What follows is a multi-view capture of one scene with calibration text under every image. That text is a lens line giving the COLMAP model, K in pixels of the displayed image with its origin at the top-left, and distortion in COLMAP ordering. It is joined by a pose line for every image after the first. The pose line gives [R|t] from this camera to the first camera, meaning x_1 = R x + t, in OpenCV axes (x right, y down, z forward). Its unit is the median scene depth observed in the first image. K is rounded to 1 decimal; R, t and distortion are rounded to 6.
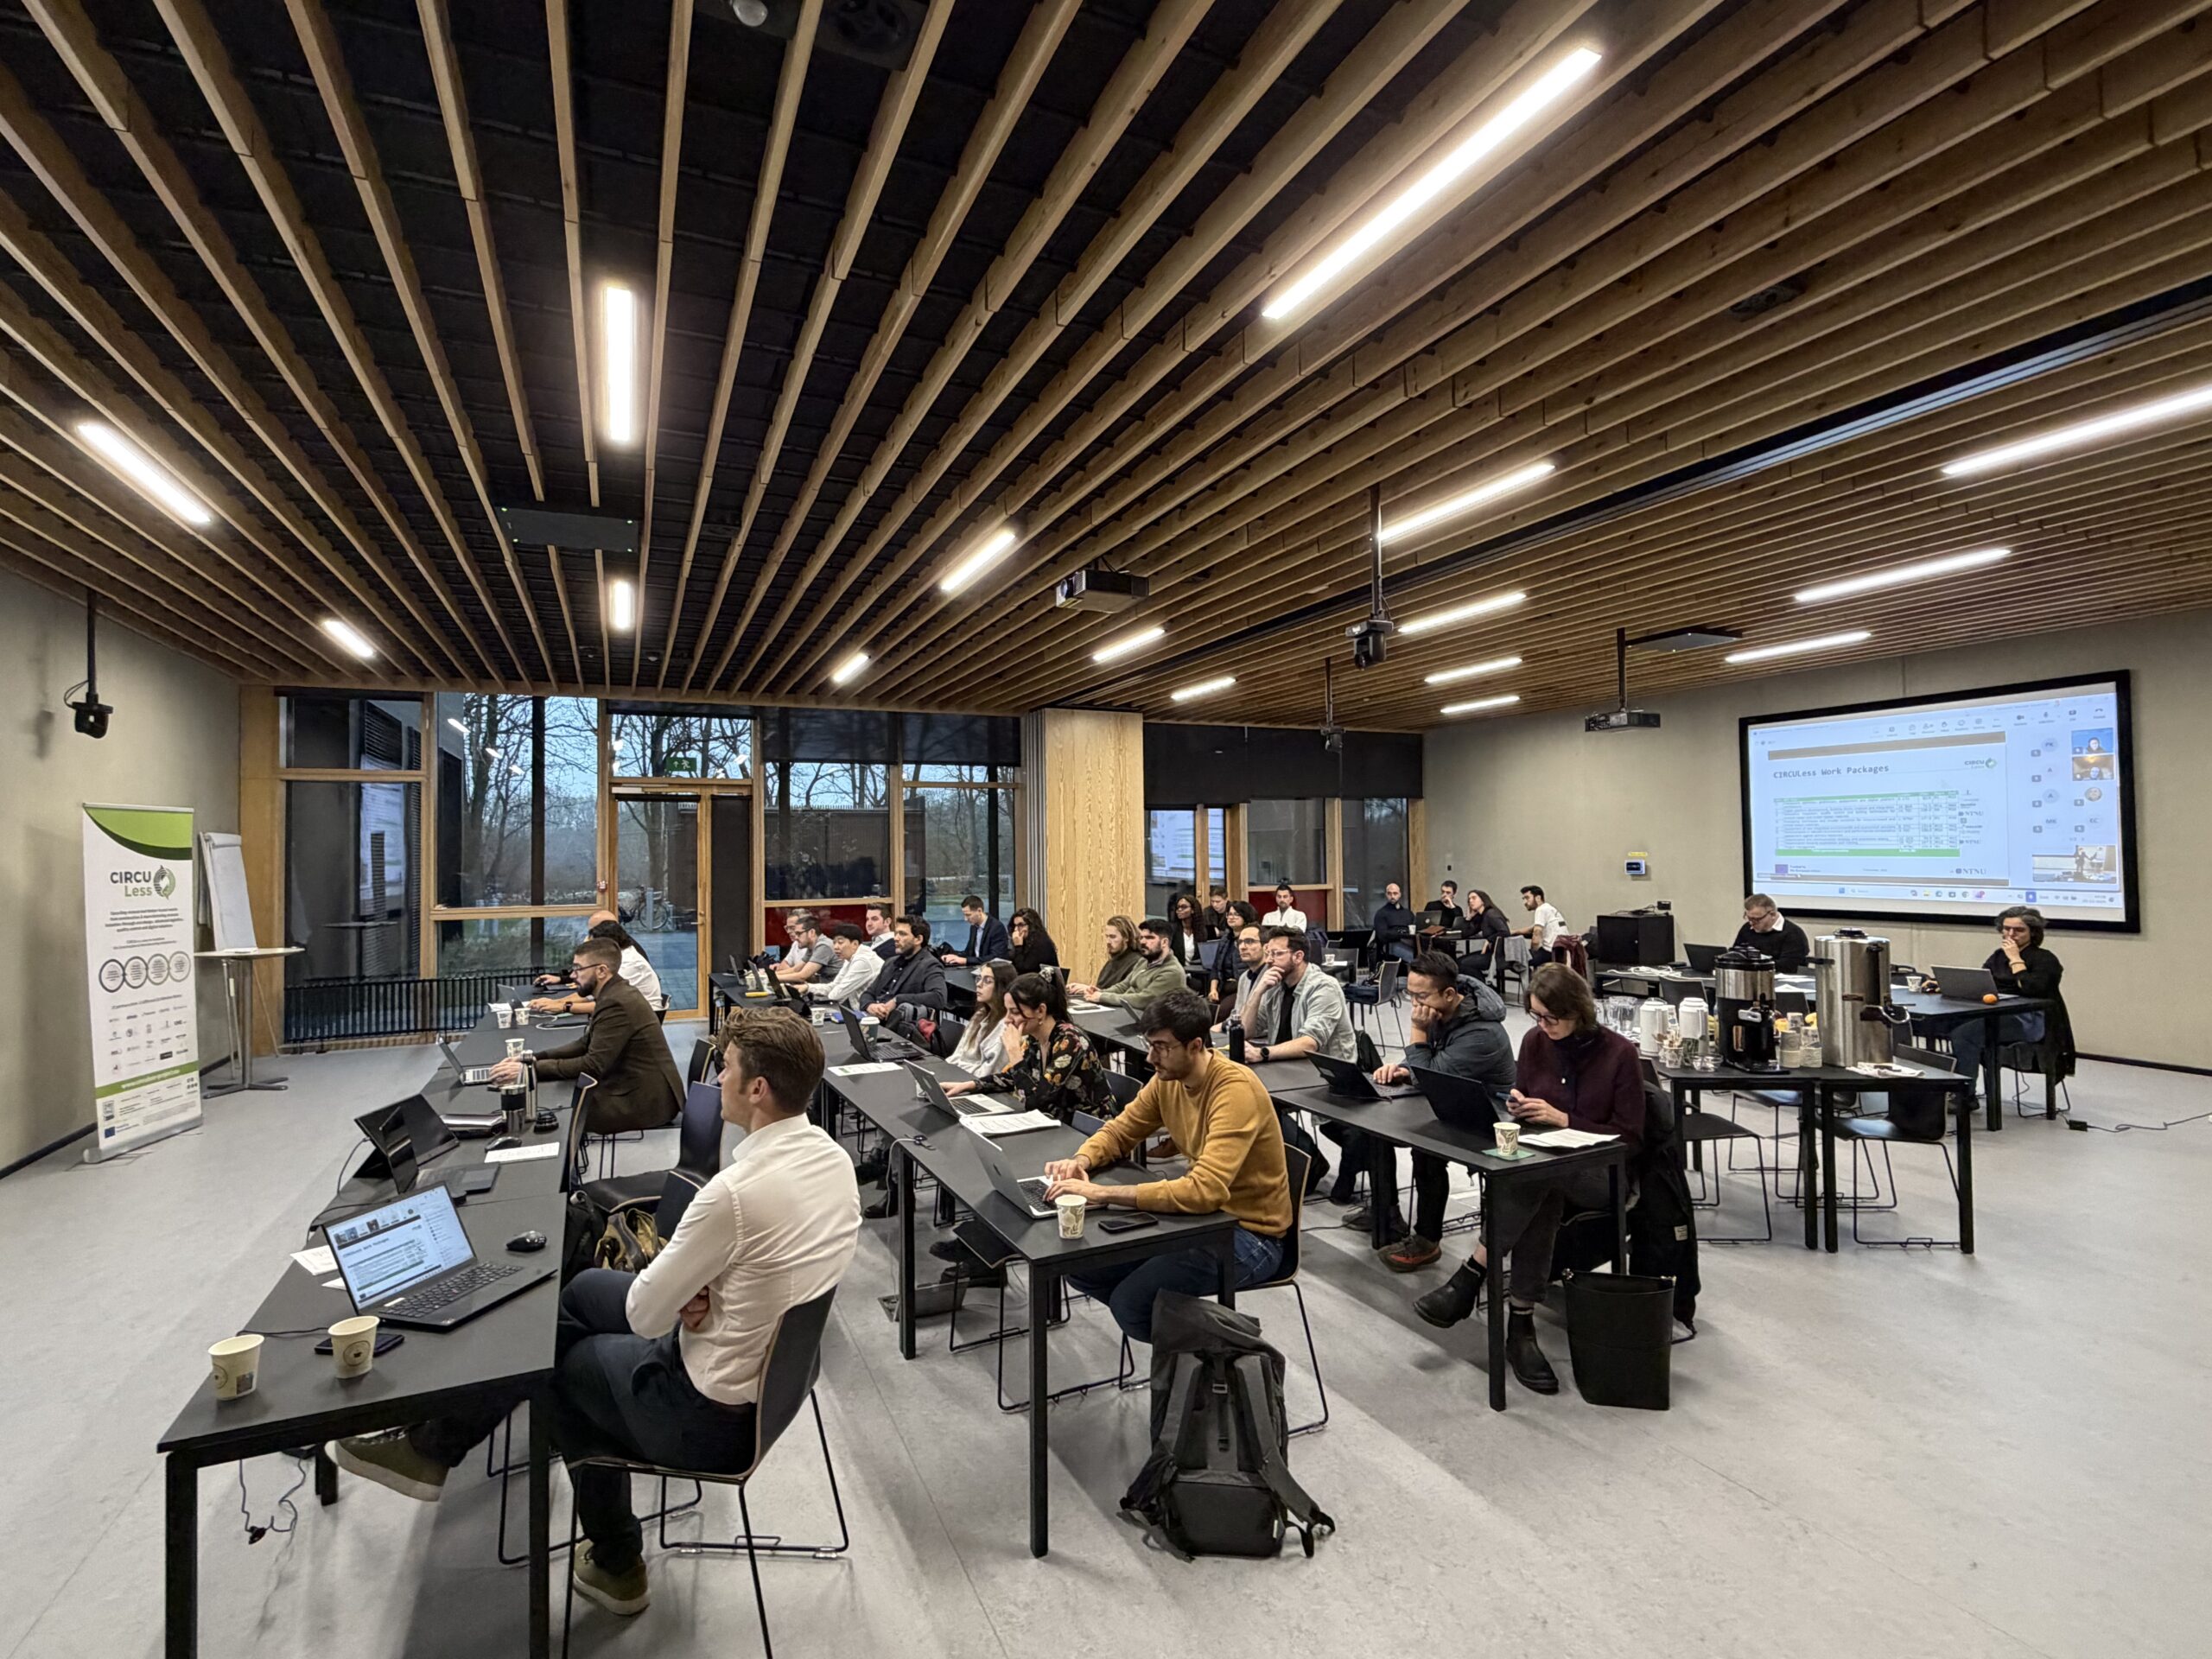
lens RADIAL K [[1076.2, 0, 1099.9], [0, 1076.2, 827.9], [0, 0, 1]] dist [-0.001417, -0.000248]
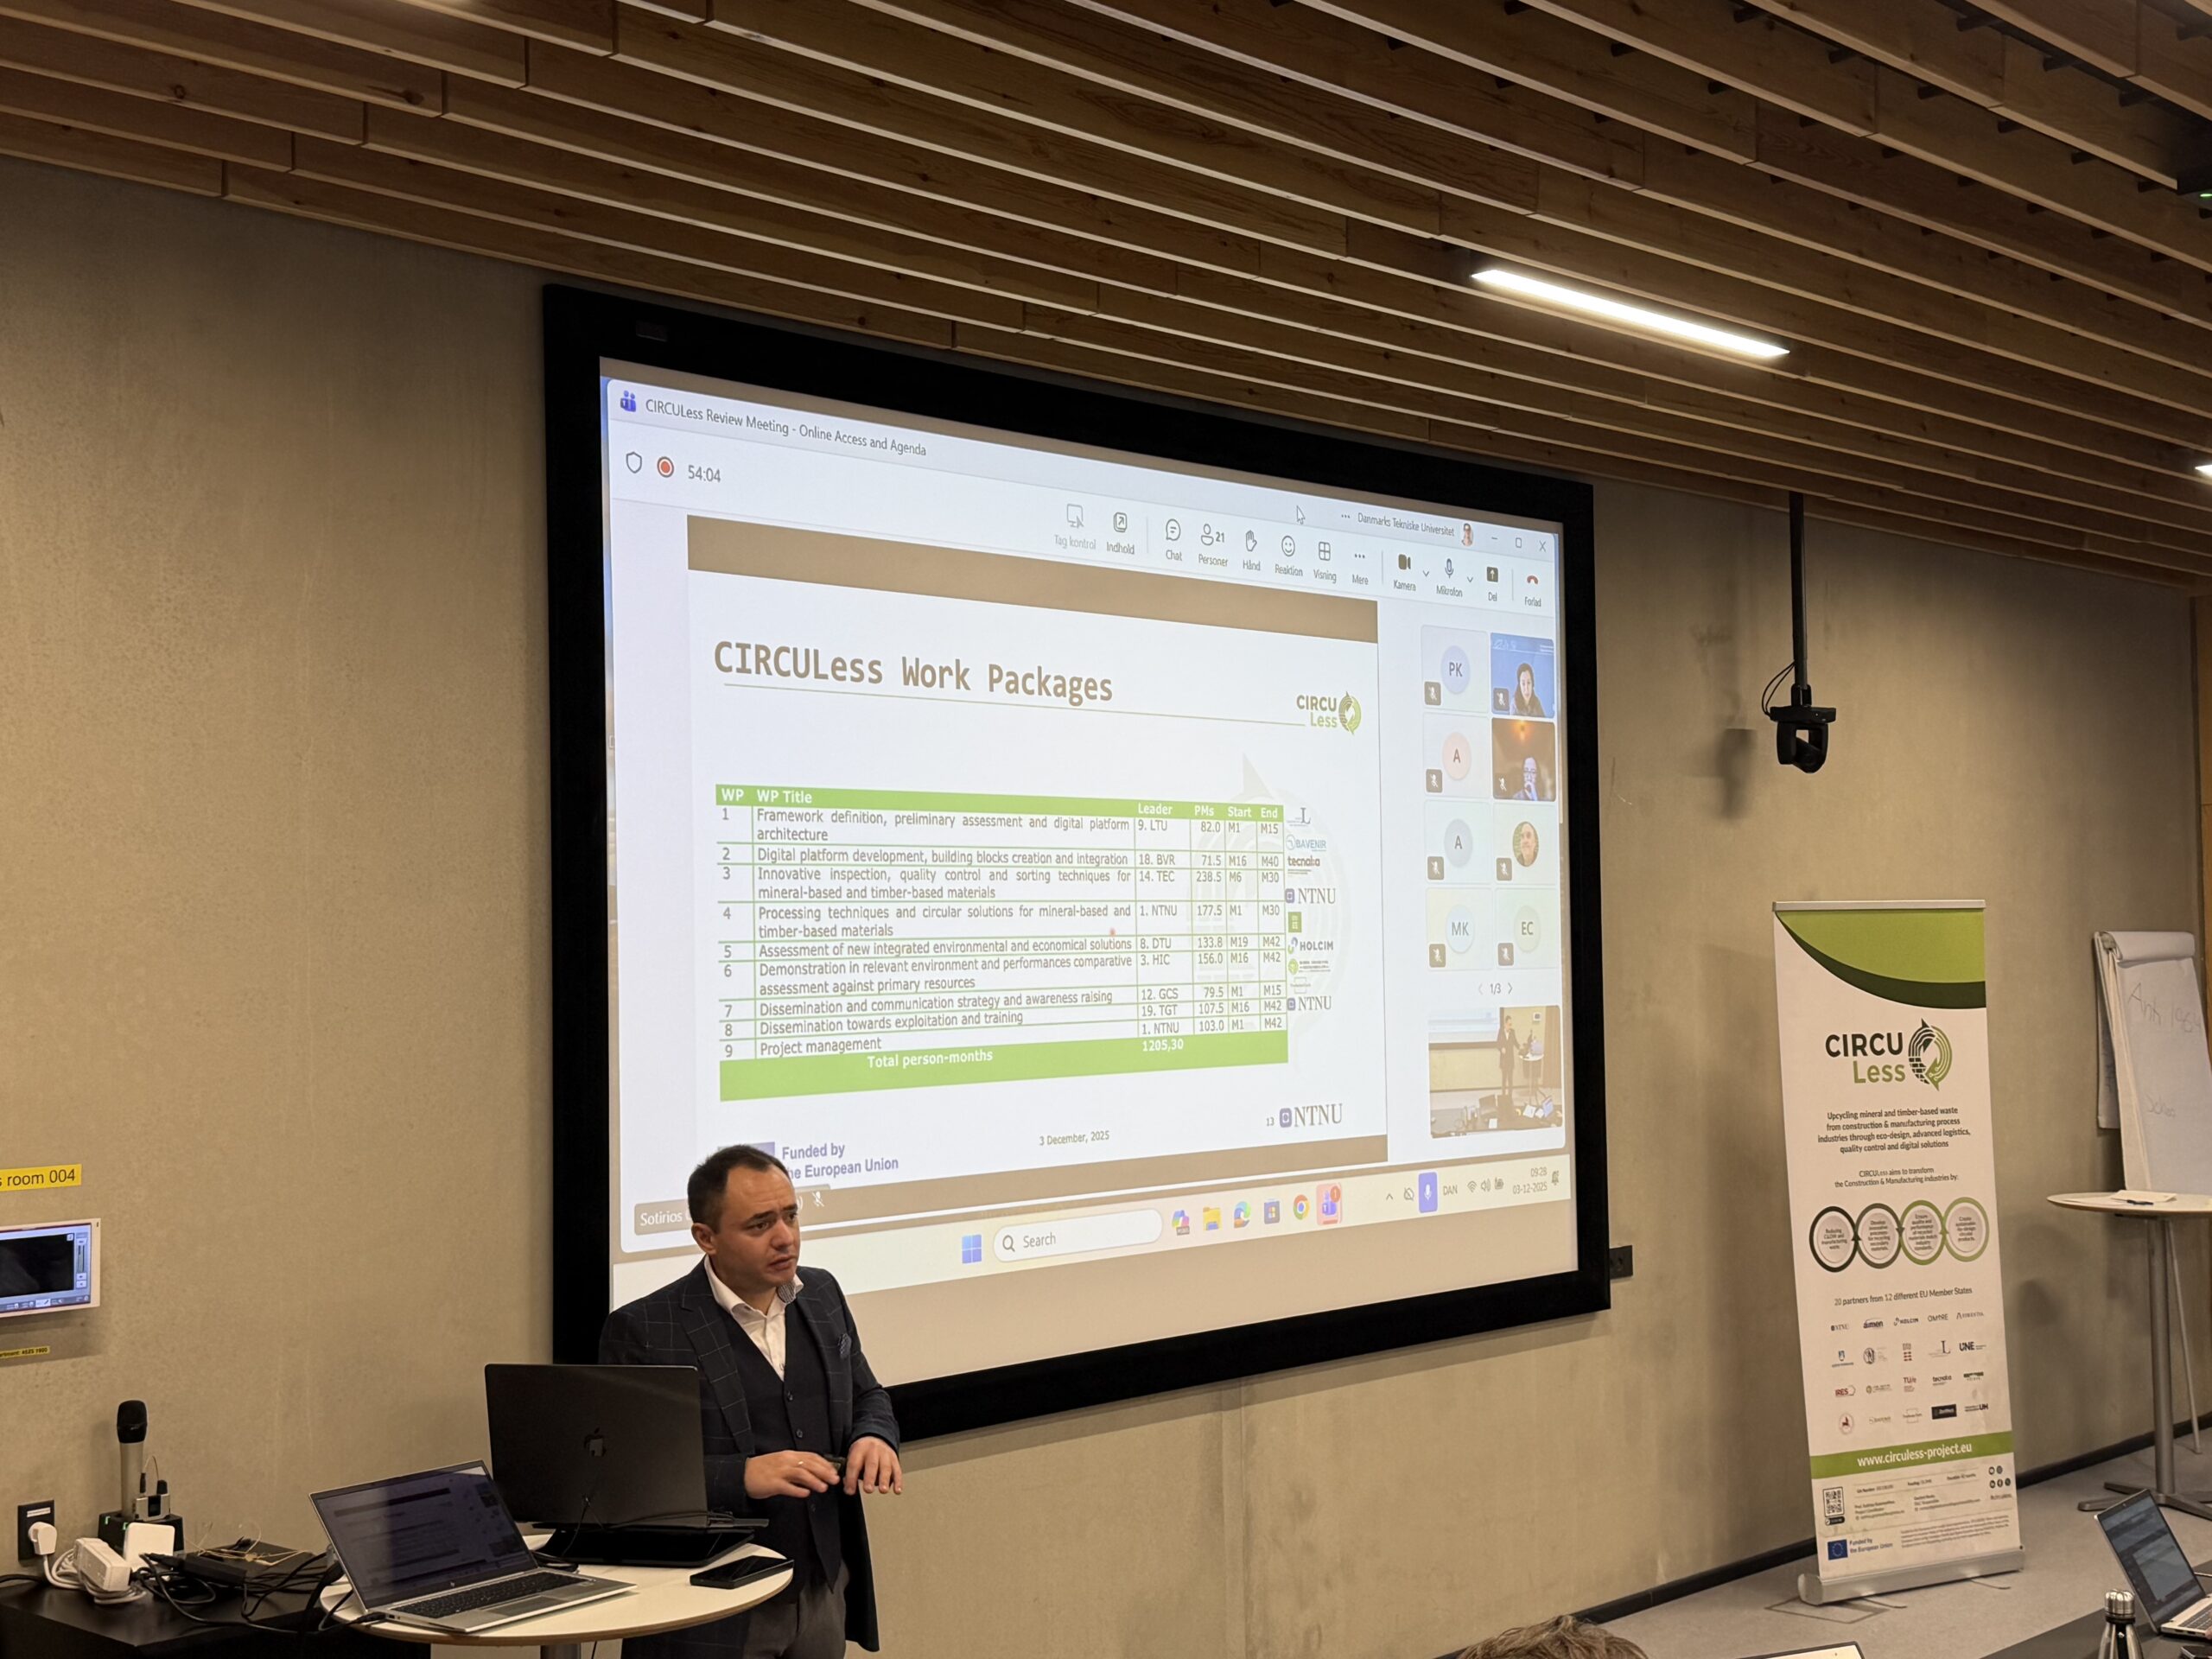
lens RADIAL K [[2824.3, 0, 1097.7], [0, 2824.3, 825.6], [0, 0, 1]] dist [0.123041, 0.000000]
pose [[0.391442, -0.030792, -0.919688, 0.226566], [0.031428, 0.999304, -0.020081, -0.048425], [0.919666, -0.021043, 0.392137, 0.171213]]
